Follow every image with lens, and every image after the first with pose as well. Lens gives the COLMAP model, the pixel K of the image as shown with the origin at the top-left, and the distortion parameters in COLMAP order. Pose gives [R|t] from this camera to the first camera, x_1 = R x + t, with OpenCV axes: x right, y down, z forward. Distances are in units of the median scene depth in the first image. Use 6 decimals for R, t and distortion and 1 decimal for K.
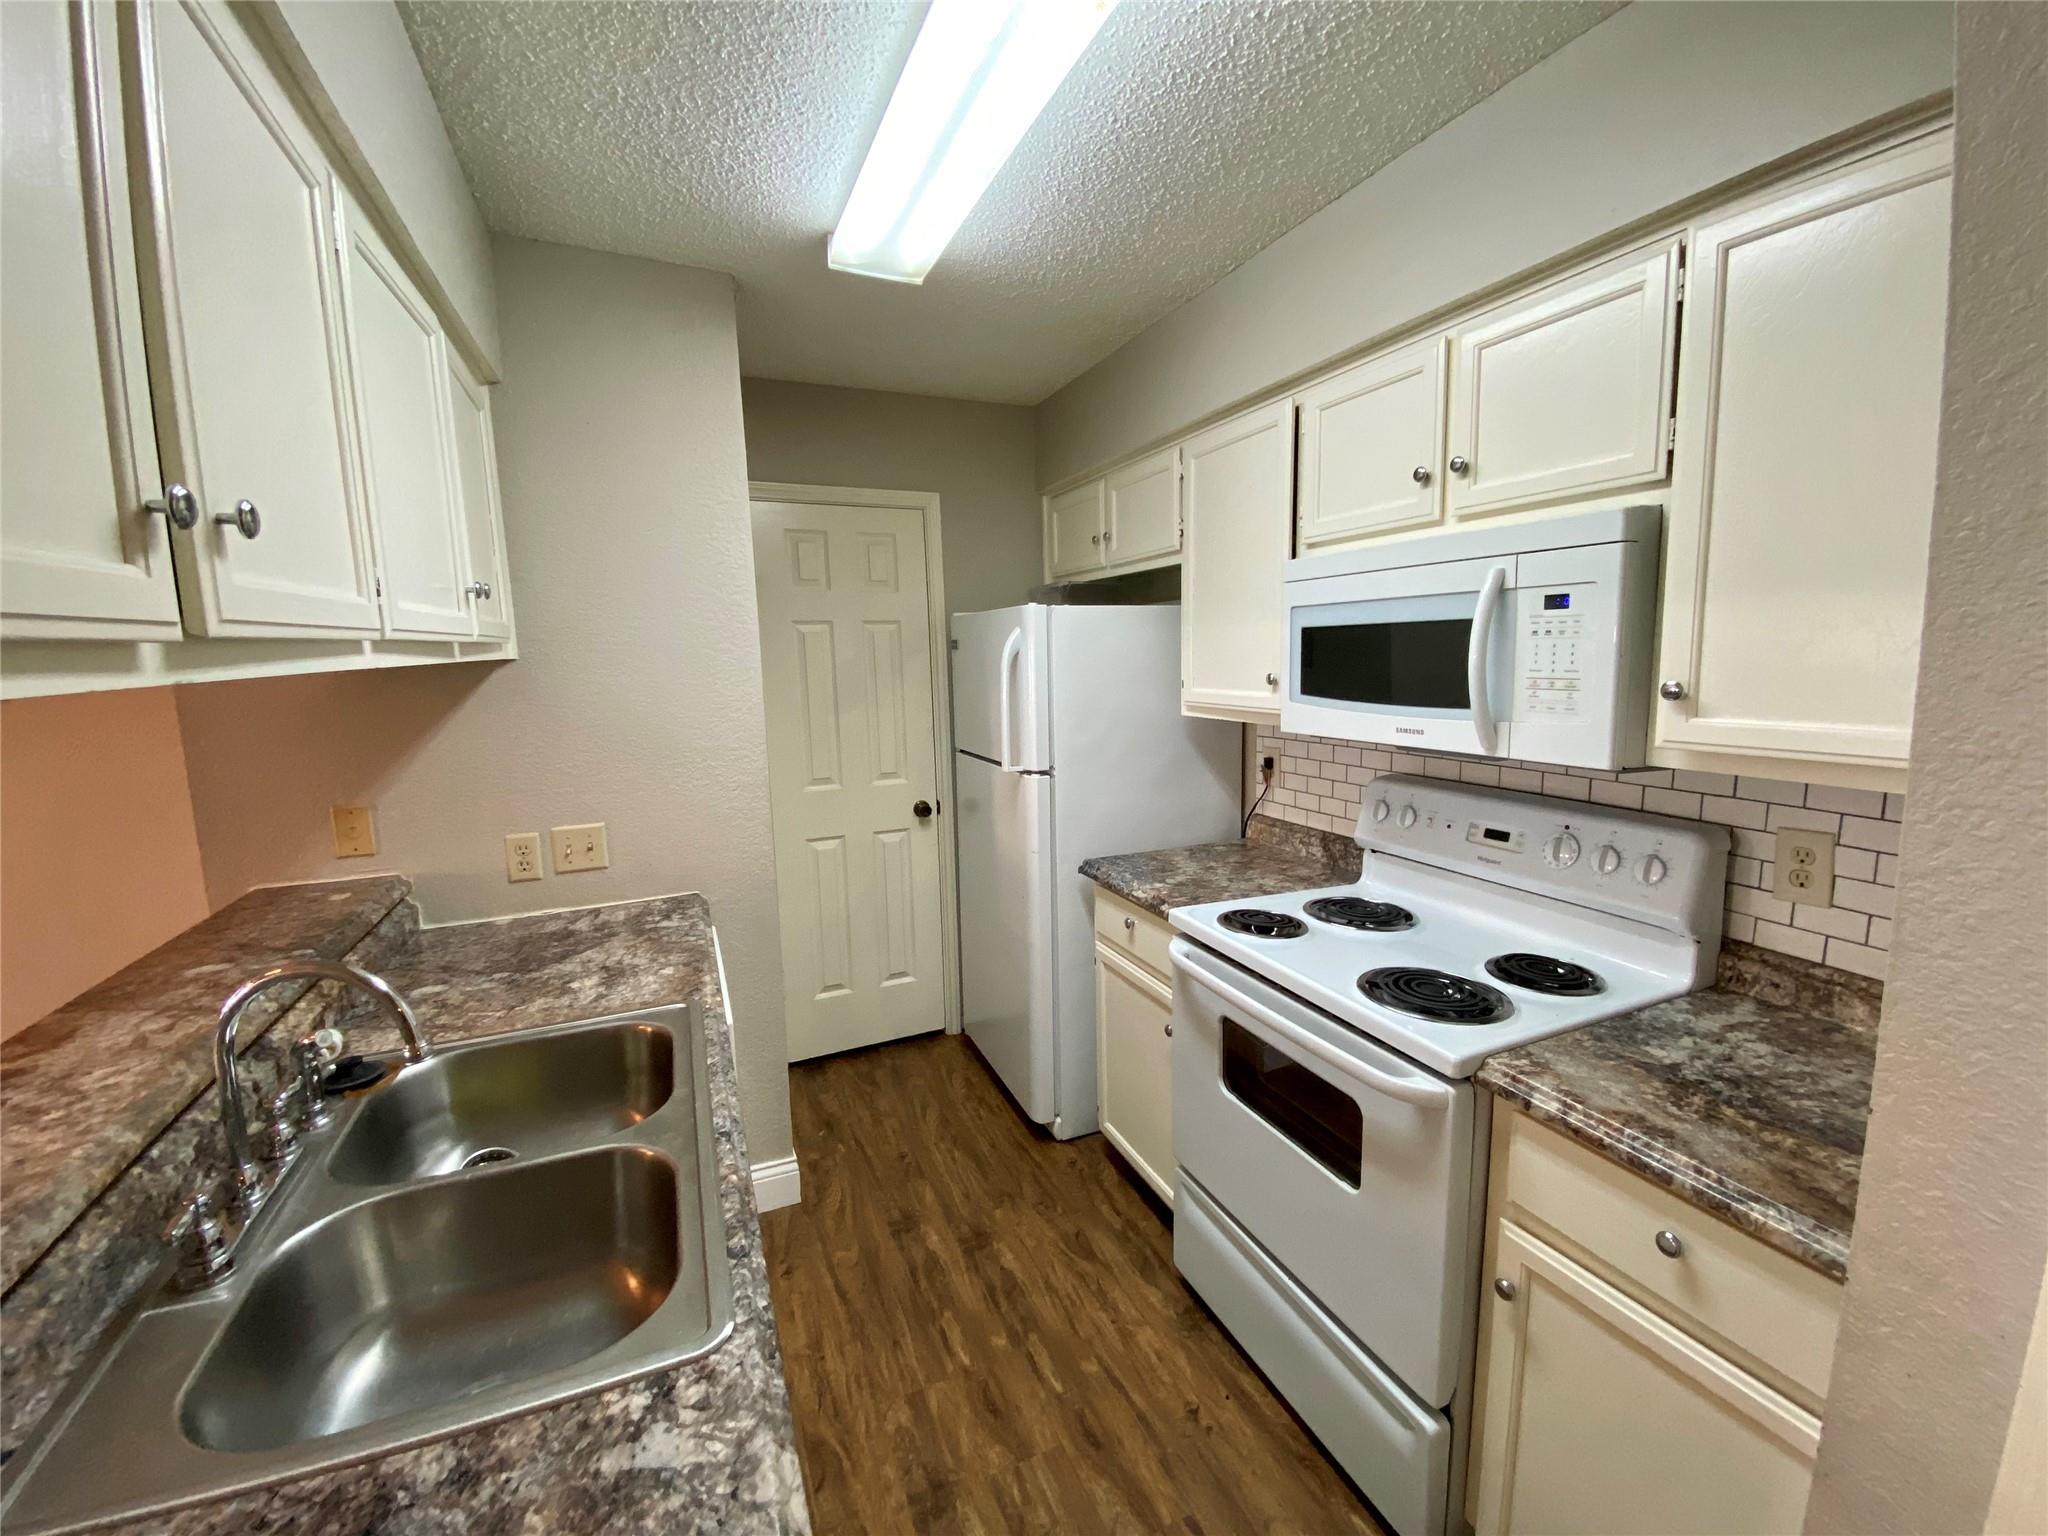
lens RADIAL K [[836.9, 0, 1029.5], [0, 836.9, 759.5], [0, 0, 1]] dist [0.018866, -0.019455]
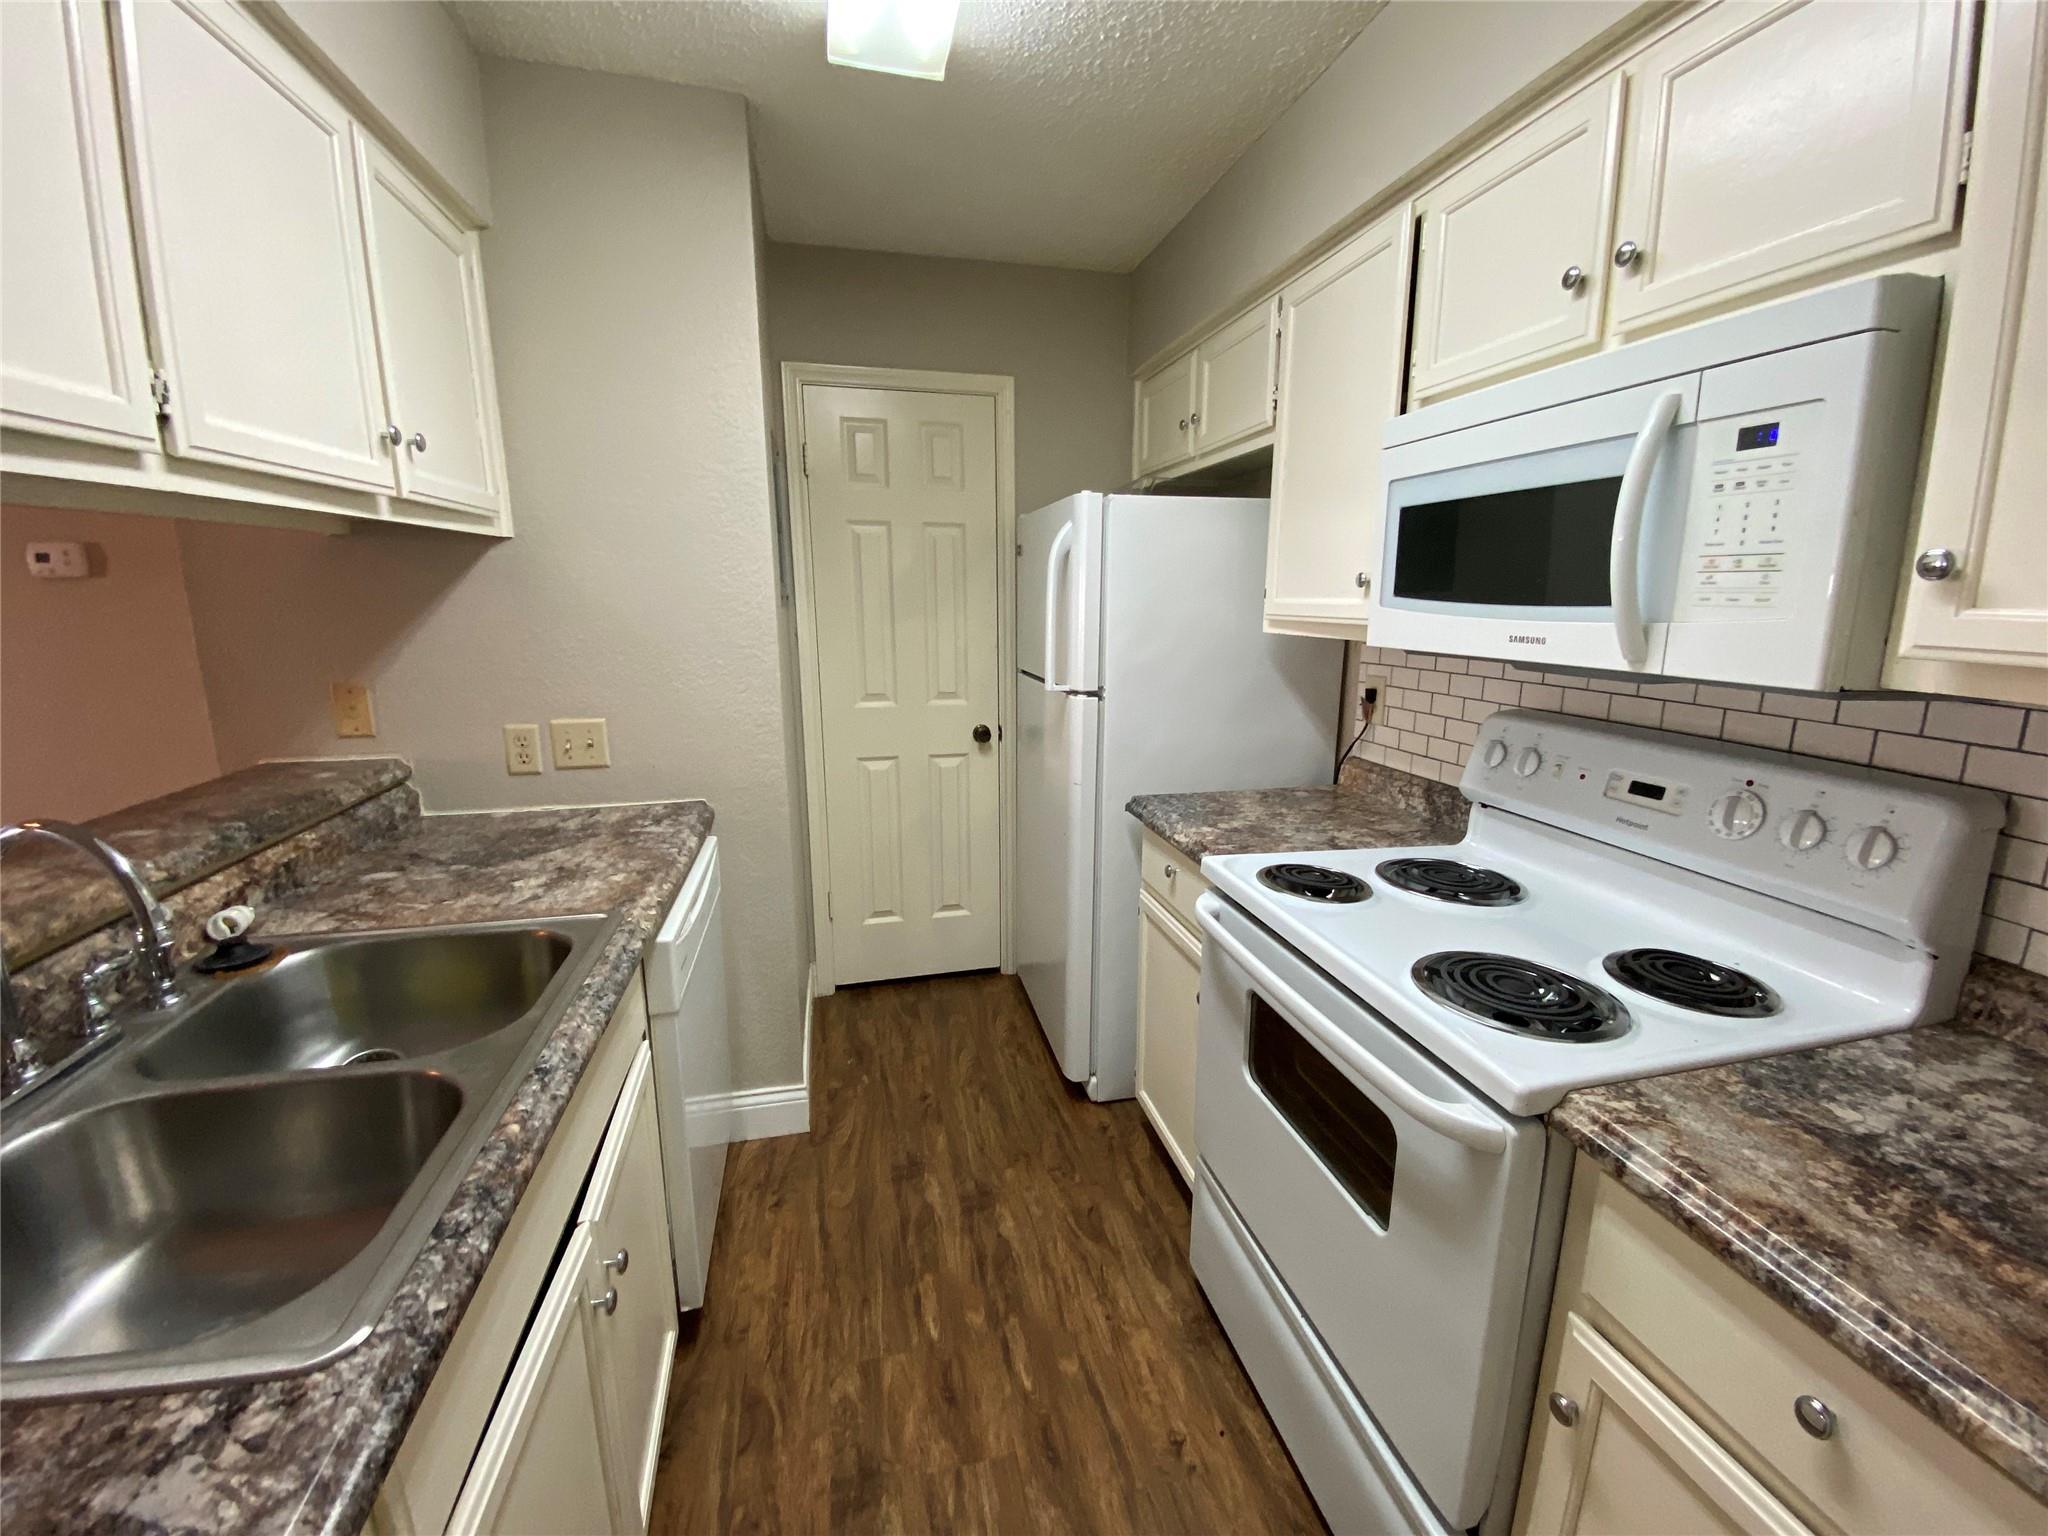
lens RADIAL K [[836.9, 0, 1029.5], [0, 836.9, 759.5], [0, 0, 1]] dist [0.018866, -0.019455]
pose [[0.984099, 0.059631, -0.167314, 0.141783], [-0.048188, 0.996266, 0.071645, 0.035712], [0.170961, -0.062443, 0.983297, 0.177991]]
